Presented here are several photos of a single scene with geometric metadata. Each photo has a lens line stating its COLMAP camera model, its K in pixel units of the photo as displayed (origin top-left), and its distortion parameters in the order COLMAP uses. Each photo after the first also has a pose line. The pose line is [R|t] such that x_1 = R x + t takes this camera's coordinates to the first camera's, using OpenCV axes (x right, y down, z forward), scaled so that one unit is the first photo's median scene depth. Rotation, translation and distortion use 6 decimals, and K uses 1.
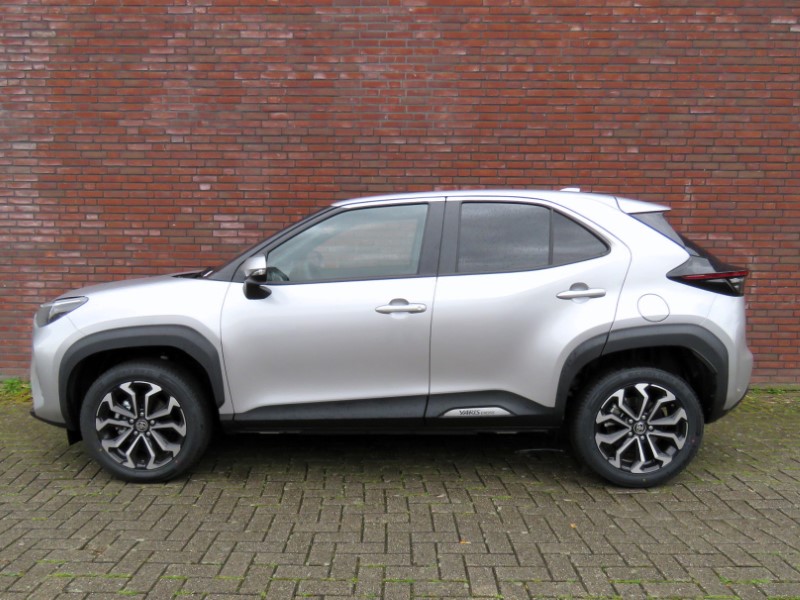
lens RADIAL K [[683.4, 0, 400.0], [0, 683.4, 300.0], [0, 0, 1]] dist [-0.004936, -0.003796]
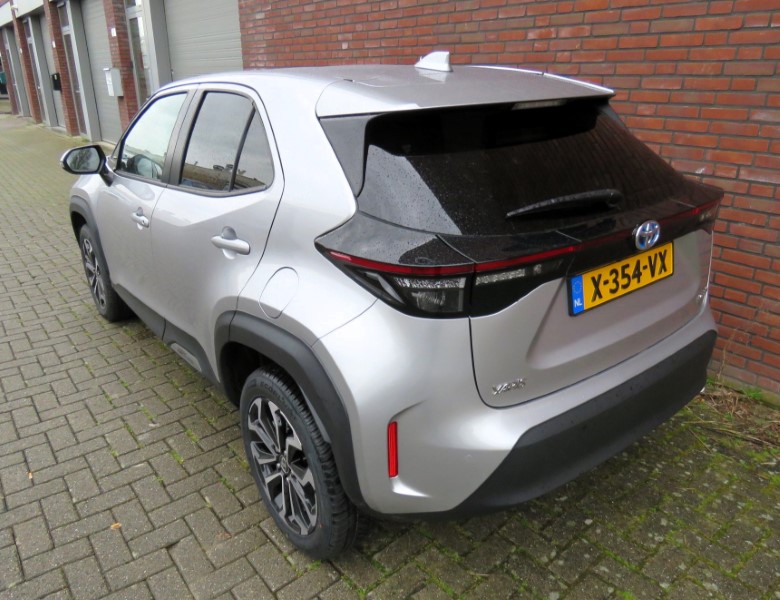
lens RADIAL K [[619.3, 0, 390.2], [0, 619.3, 282.2], [0, 0, 1]] dist [-0.006607, -0.002837]
pose [[0.592617, 0.253642, -0.764507, 0.526365], [-0.043086, 0.957750, 0.284357, -0.096098], [0.804331, -0.135575, 0.578507, 0.493381]]
